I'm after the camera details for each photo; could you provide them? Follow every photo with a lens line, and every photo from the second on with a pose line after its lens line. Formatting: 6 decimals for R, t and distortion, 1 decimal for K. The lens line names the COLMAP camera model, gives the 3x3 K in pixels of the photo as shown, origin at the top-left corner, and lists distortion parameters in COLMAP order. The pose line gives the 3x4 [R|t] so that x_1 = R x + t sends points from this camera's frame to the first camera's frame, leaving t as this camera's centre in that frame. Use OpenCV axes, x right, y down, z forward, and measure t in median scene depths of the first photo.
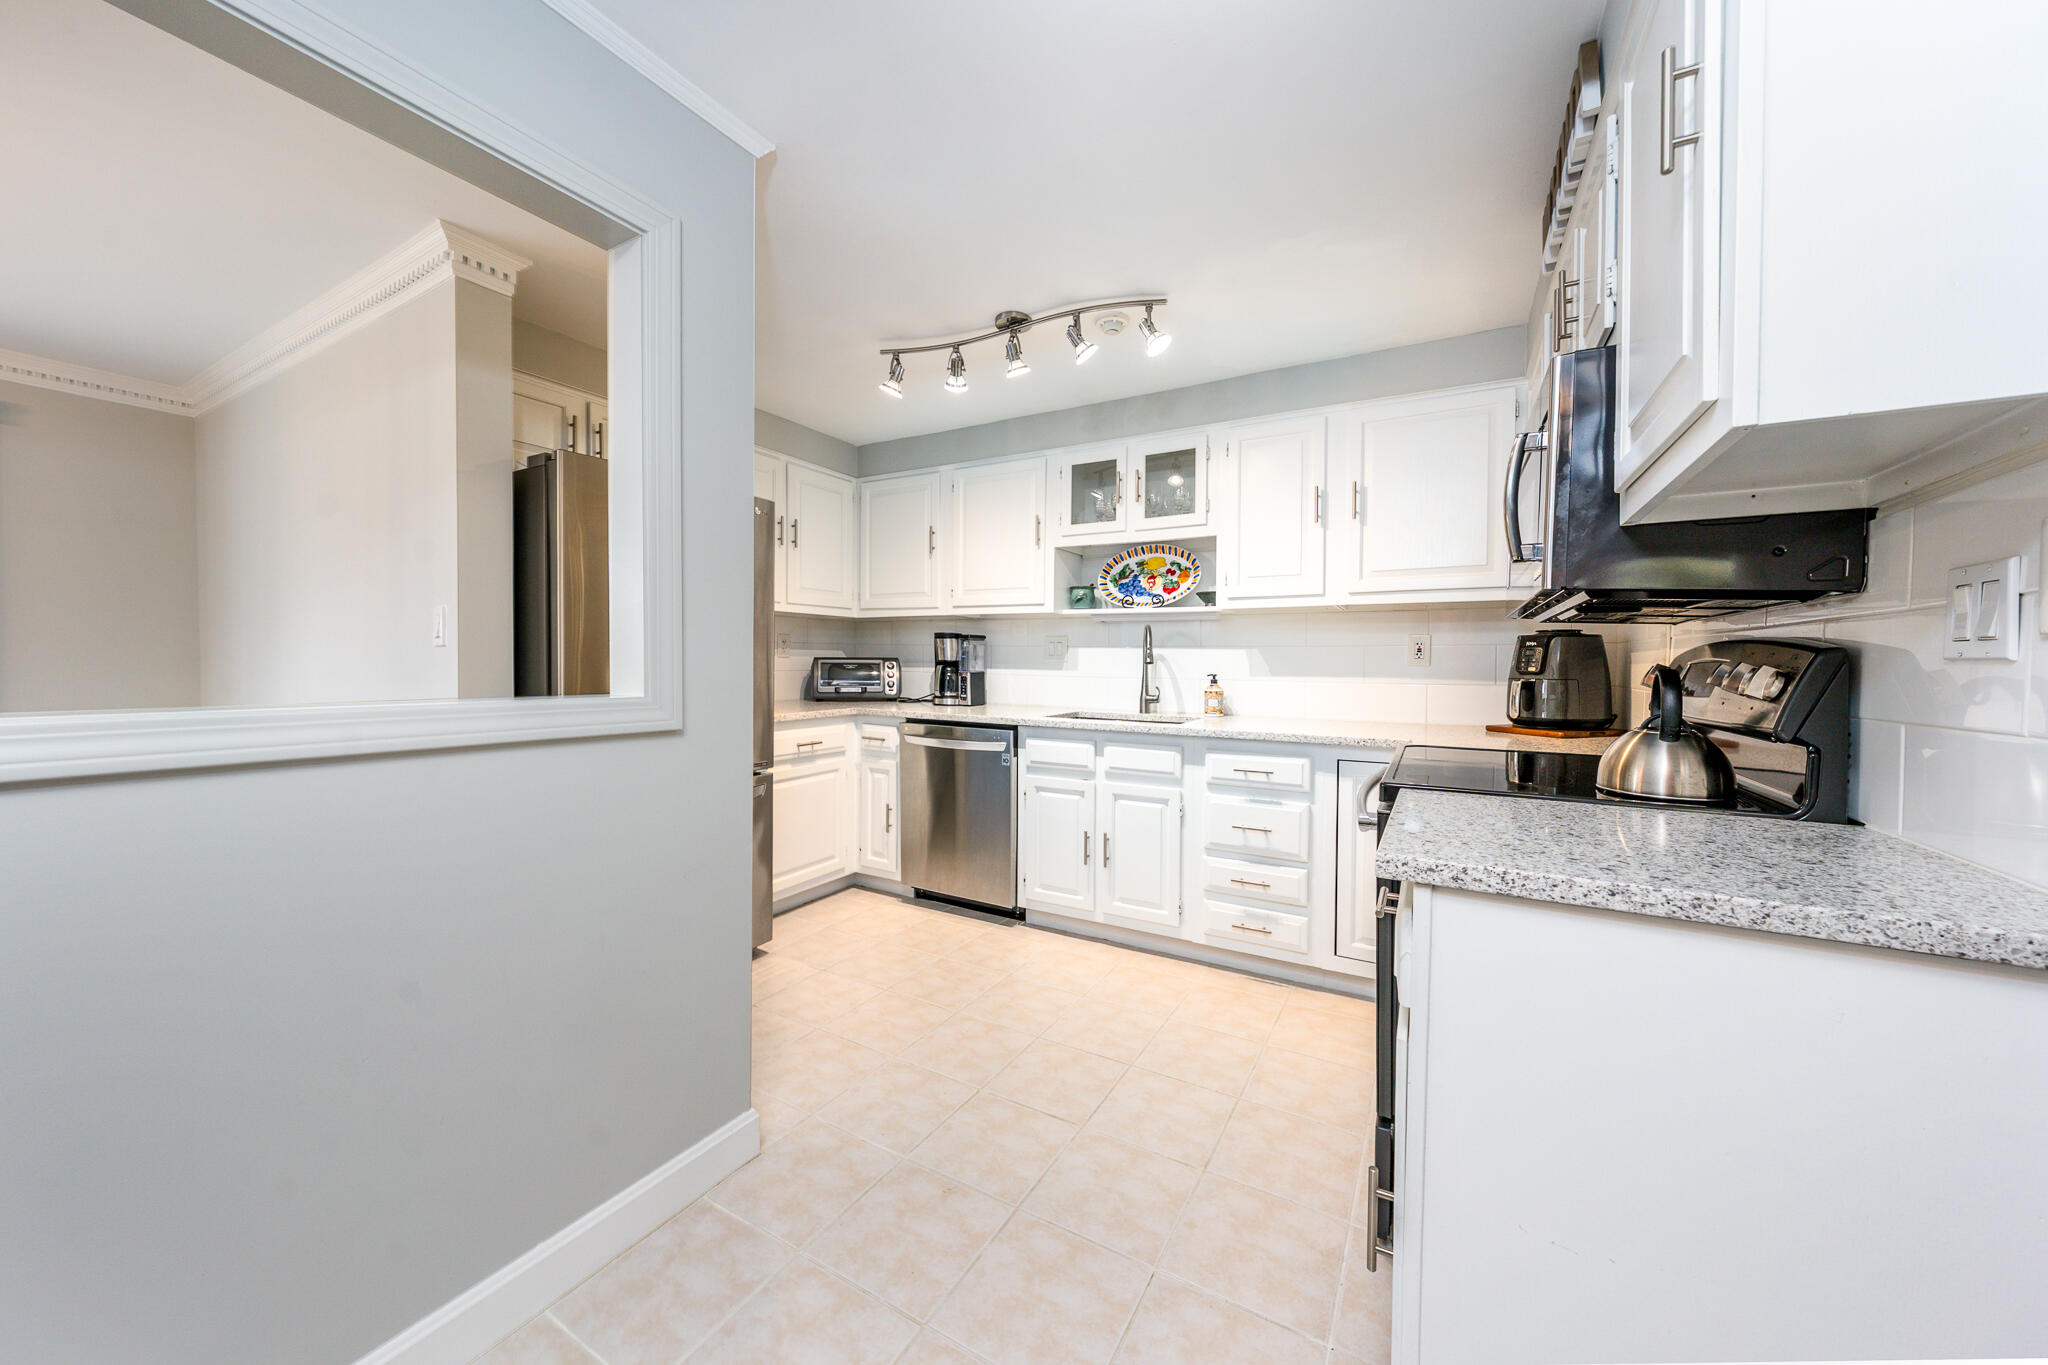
lens RADIAL K [[706.3, 0, 1023.8], [0, 706.3, 676.4], [0, 0, 1]] dist [-0.000414, -0.000692]
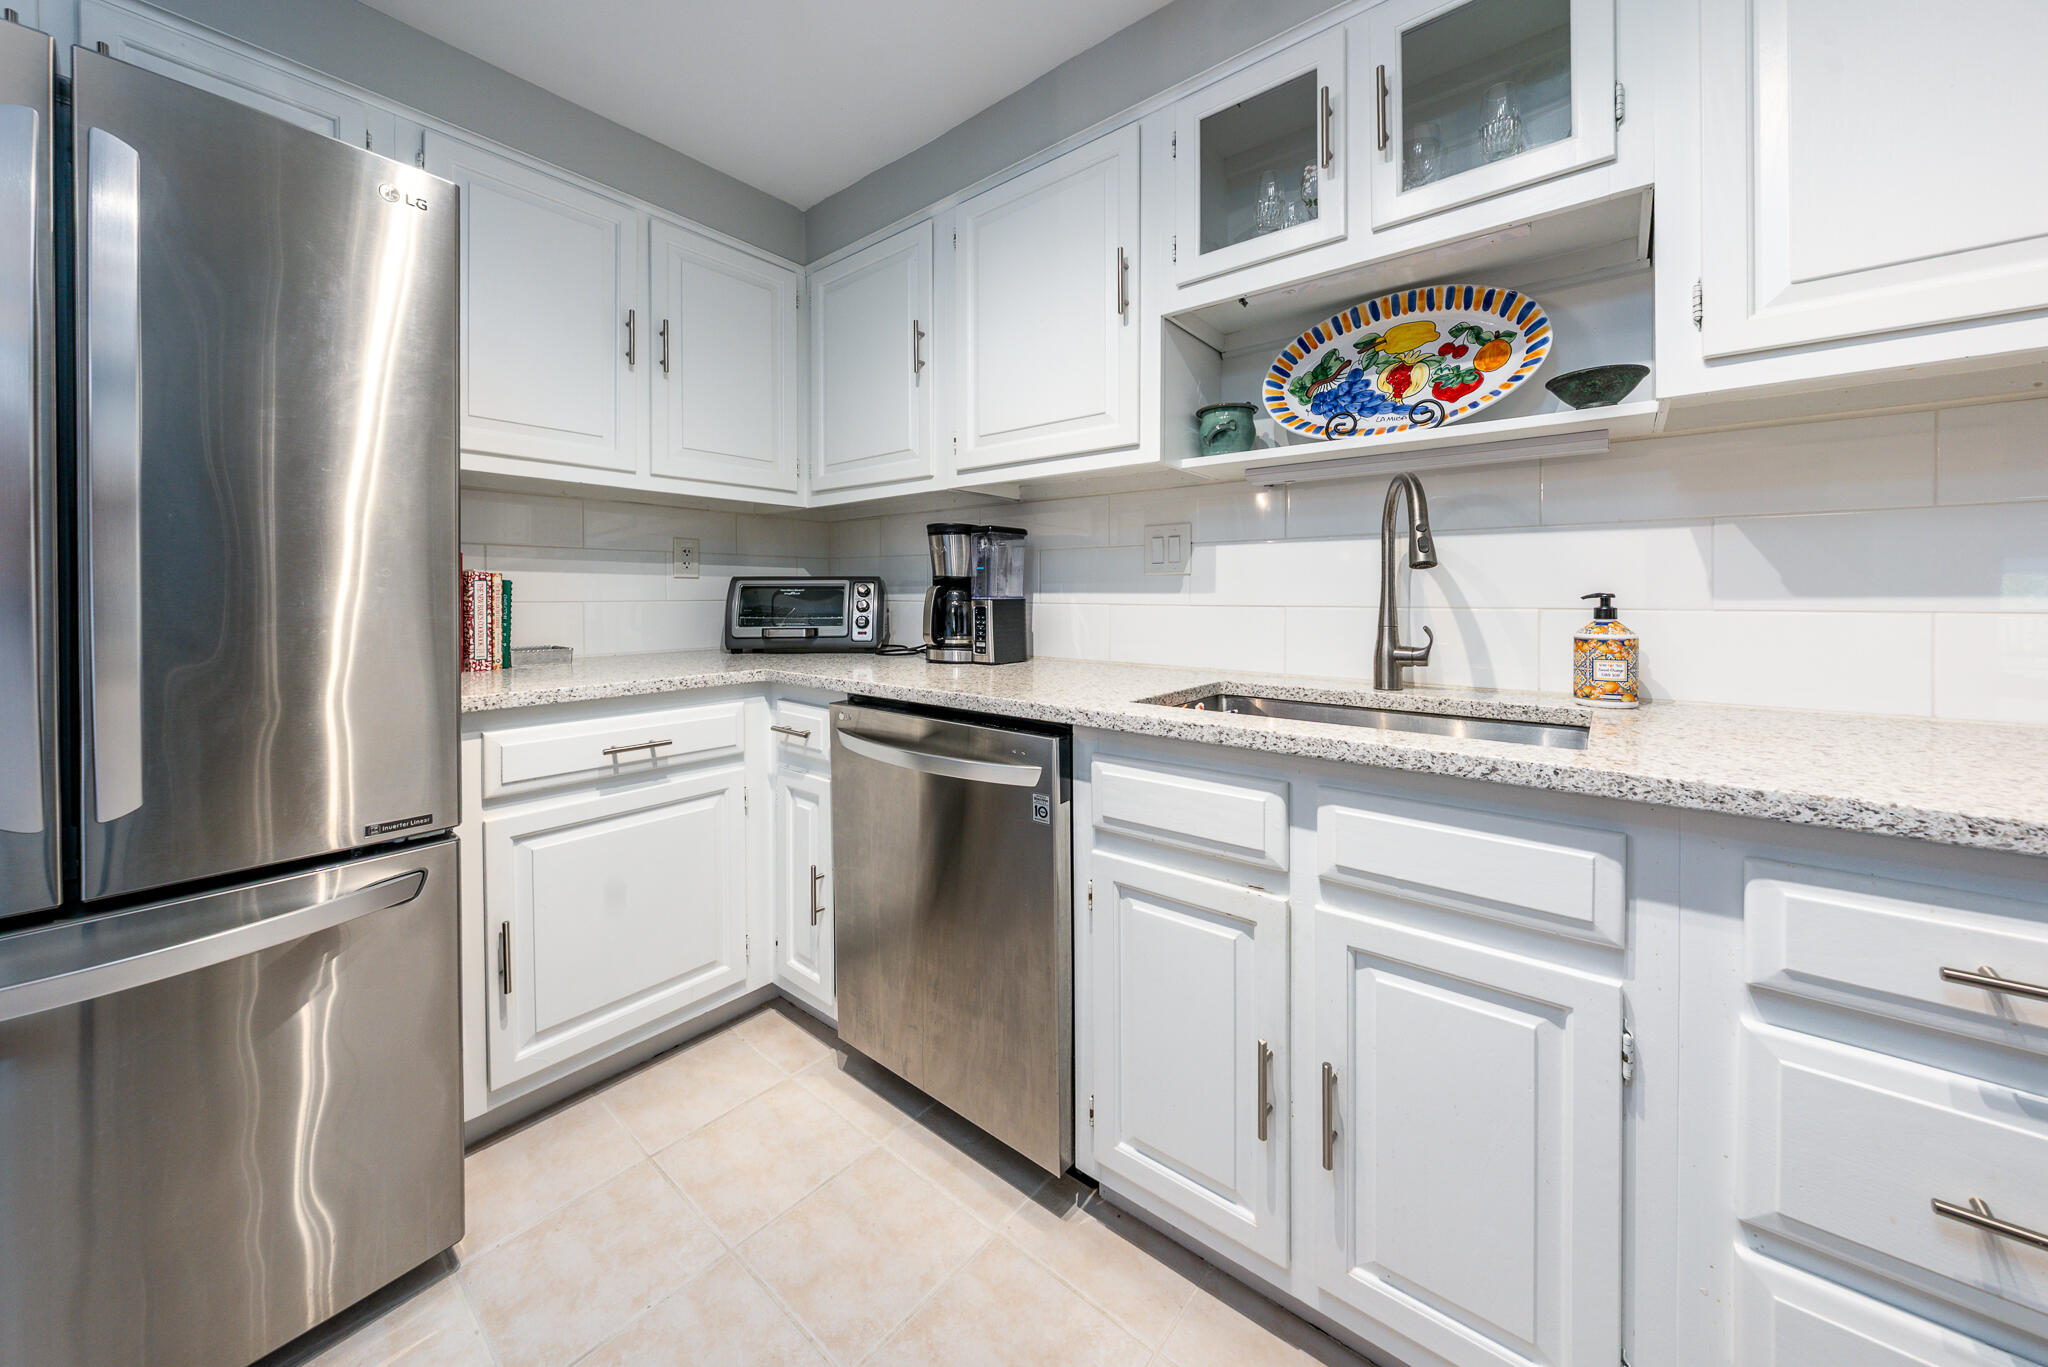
lens RADIAL K [[706.3, 0, 957.3], [0, 706.3, 604.1], [0, 0, 1]] dist [-0.000414, -0.000692]
pose [[0.971145, -0.009907, -0.238283, 0.022560], [0.006842, 0.999883, -0.013688, 0.005123], [0.238391, 0.011662, 0.971099, 0.532492]]
